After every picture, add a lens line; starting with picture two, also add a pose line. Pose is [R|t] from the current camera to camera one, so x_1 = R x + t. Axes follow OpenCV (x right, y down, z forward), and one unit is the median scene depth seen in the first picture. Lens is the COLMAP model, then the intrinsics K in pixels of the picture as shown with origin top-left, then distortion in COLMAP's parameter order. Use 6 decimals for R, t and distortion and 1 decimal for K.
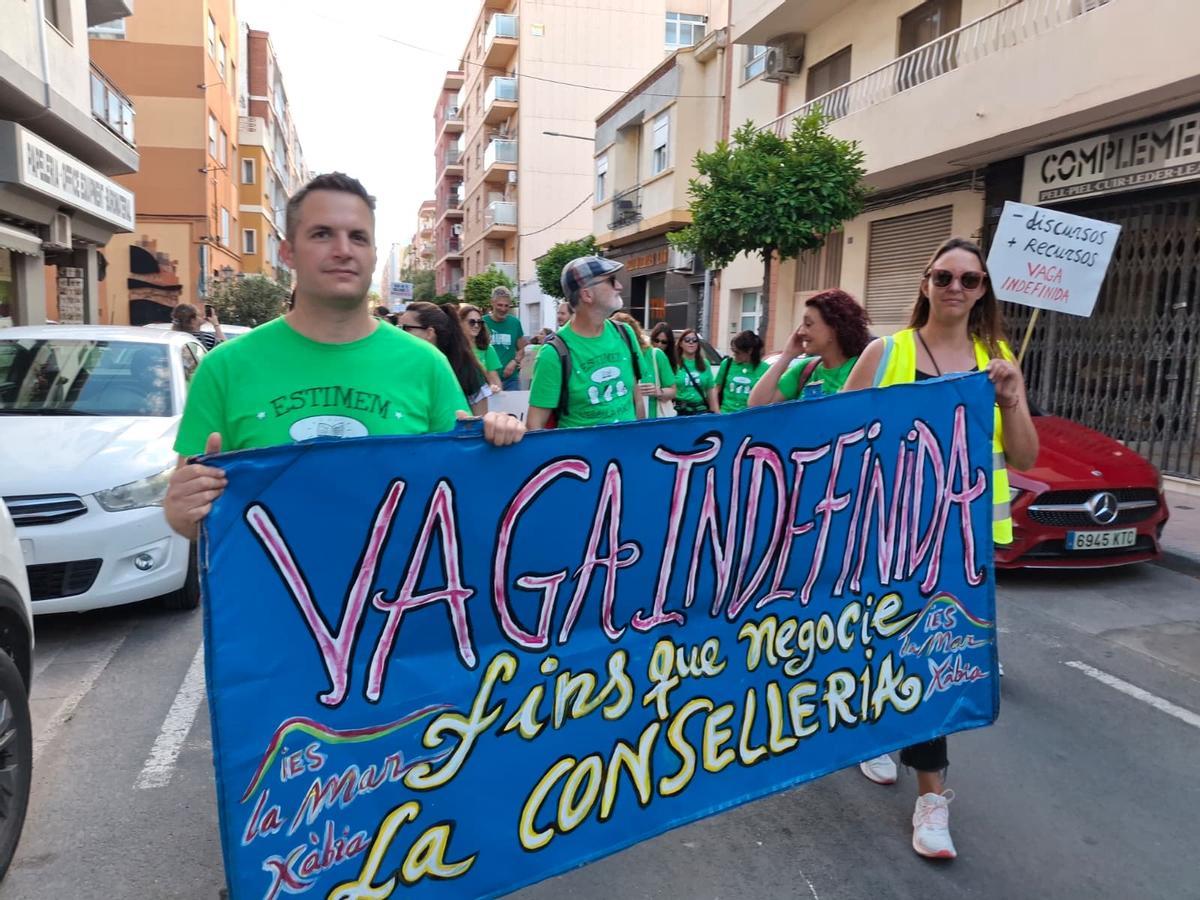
lens RADIAL K [[897.3, 0, 606.0], [0, 897.3, 446.4], [0, 0, 1]] dist [-0.005323, -0.052746]
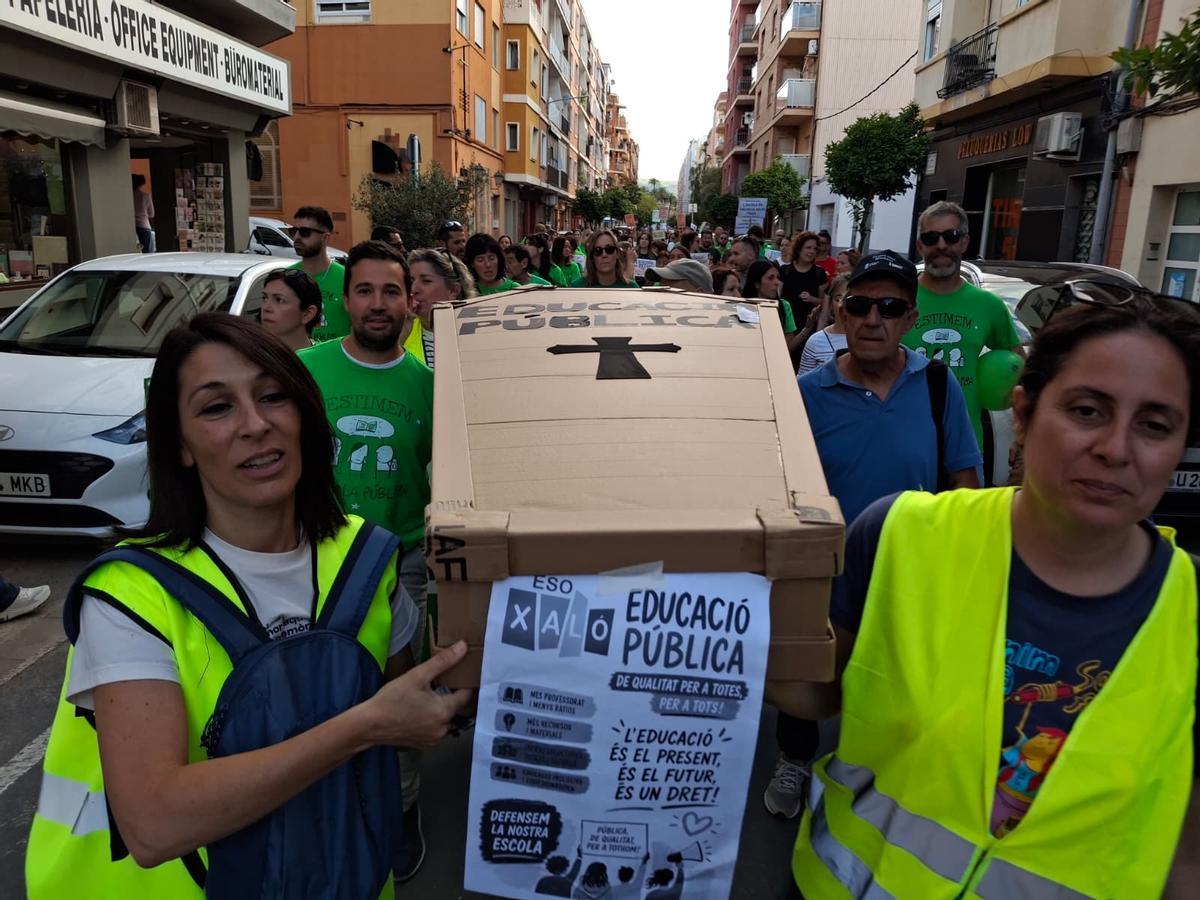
lens RADIAL K [[897.4, 0, 603.5], [0, 897.4, 461.0], [0, 0, 1]] dist [0.064927, -0.148201]
pose [[0.949519, 0.080591, -0.303181, -0.005153], [-0.043835, 0.991042, 0.126153, -0.022327], [0.310632, -0.106494, 0.944546, 0.128470]]
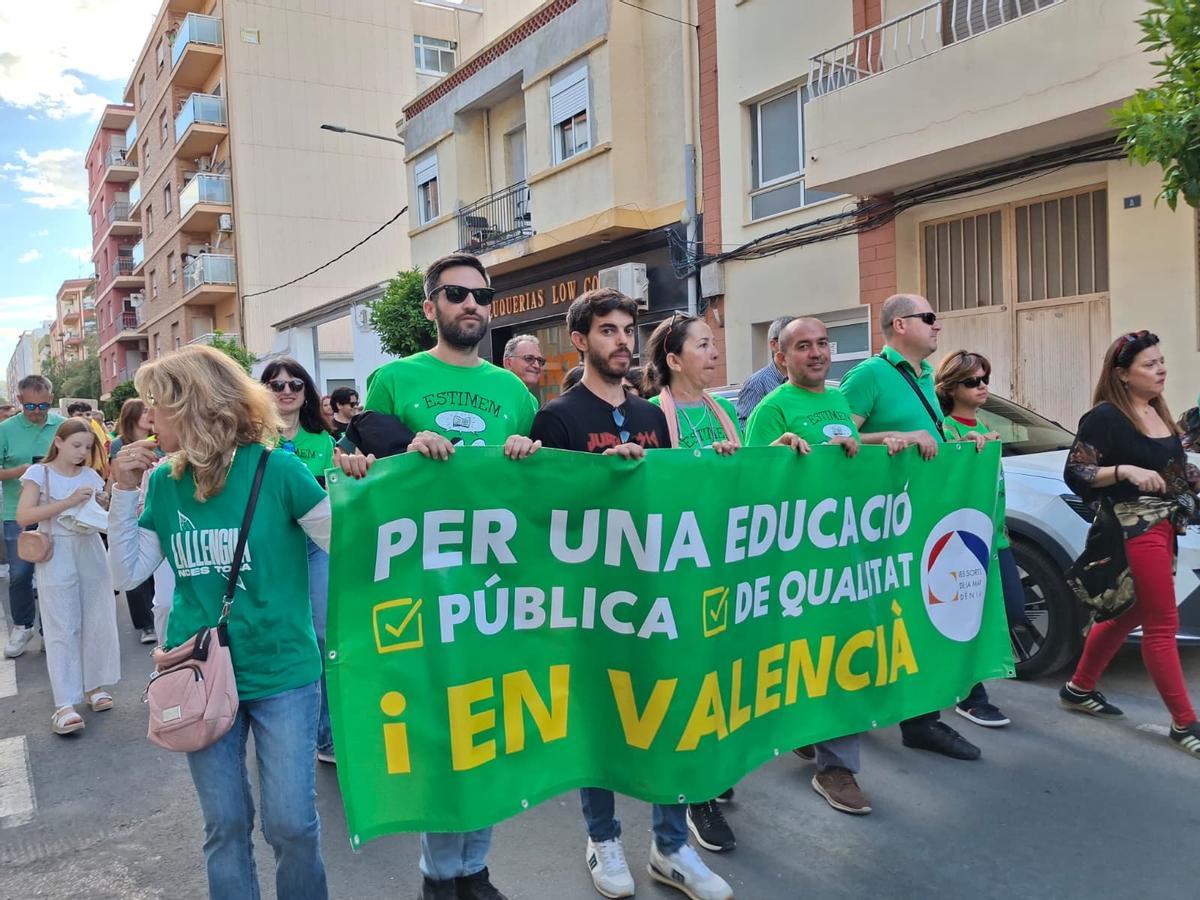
lens RADIAL K [[944.5, 0, 600.0], [0, 944.5, 450.0], [0, 0, 1]] dist [0.118892, -0.247631]
pose [[0.950938, -0.068721, 0.301652, -0.067806], [0.095796, 0.992504, -0.075883, -0.021338], [-0.294176, 0.101057, 0.950393, 0.178308]]
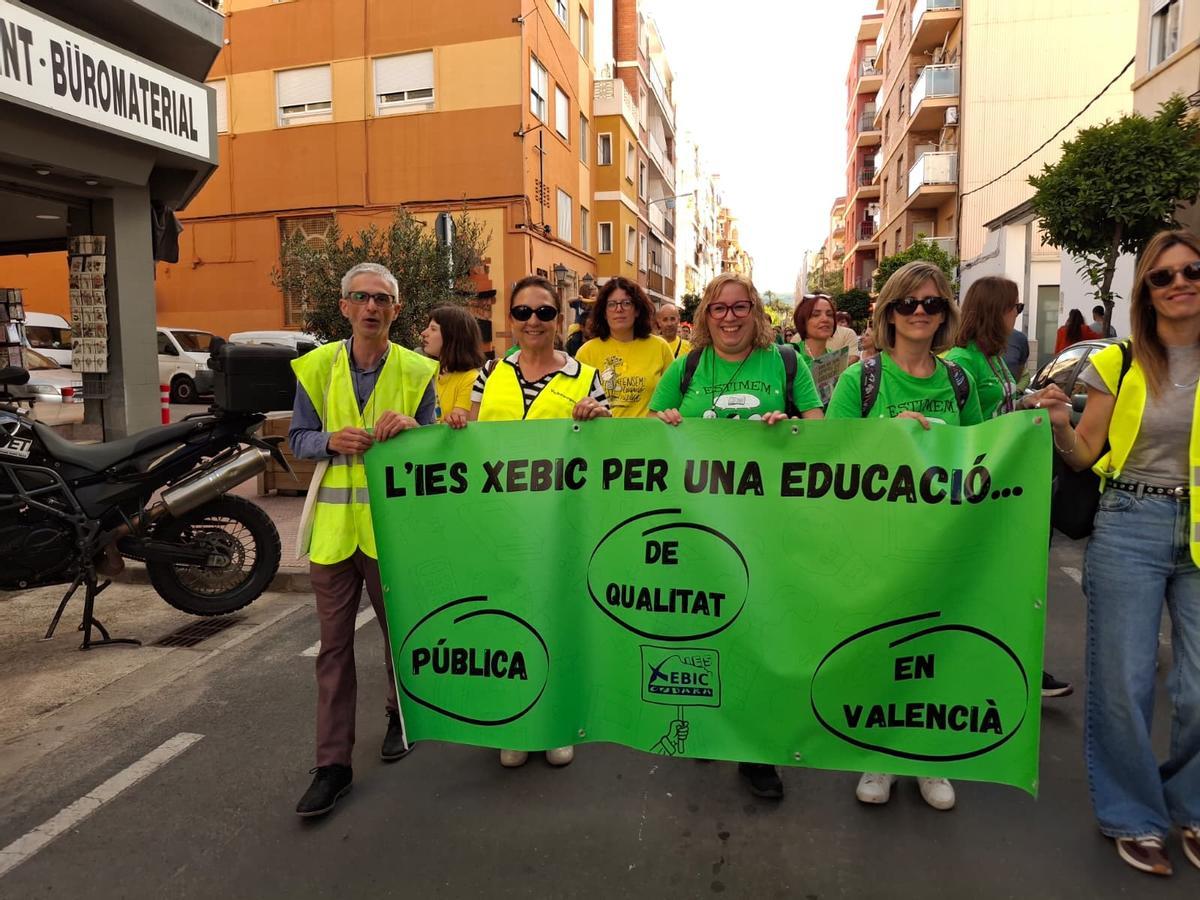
lens RADIAL K [[920.5, 0, 604.4], [0, 920.5, 446.8], [0, 0, 1]] dist [0.117065, -0.224248]
pose [[0.903385, 0.014663, -0.428580, -0.035752], [-0.020638, 0.999744, -0.009296, -0.030638], [0.428334, 0.017243, 0.903456, 0.247112]]
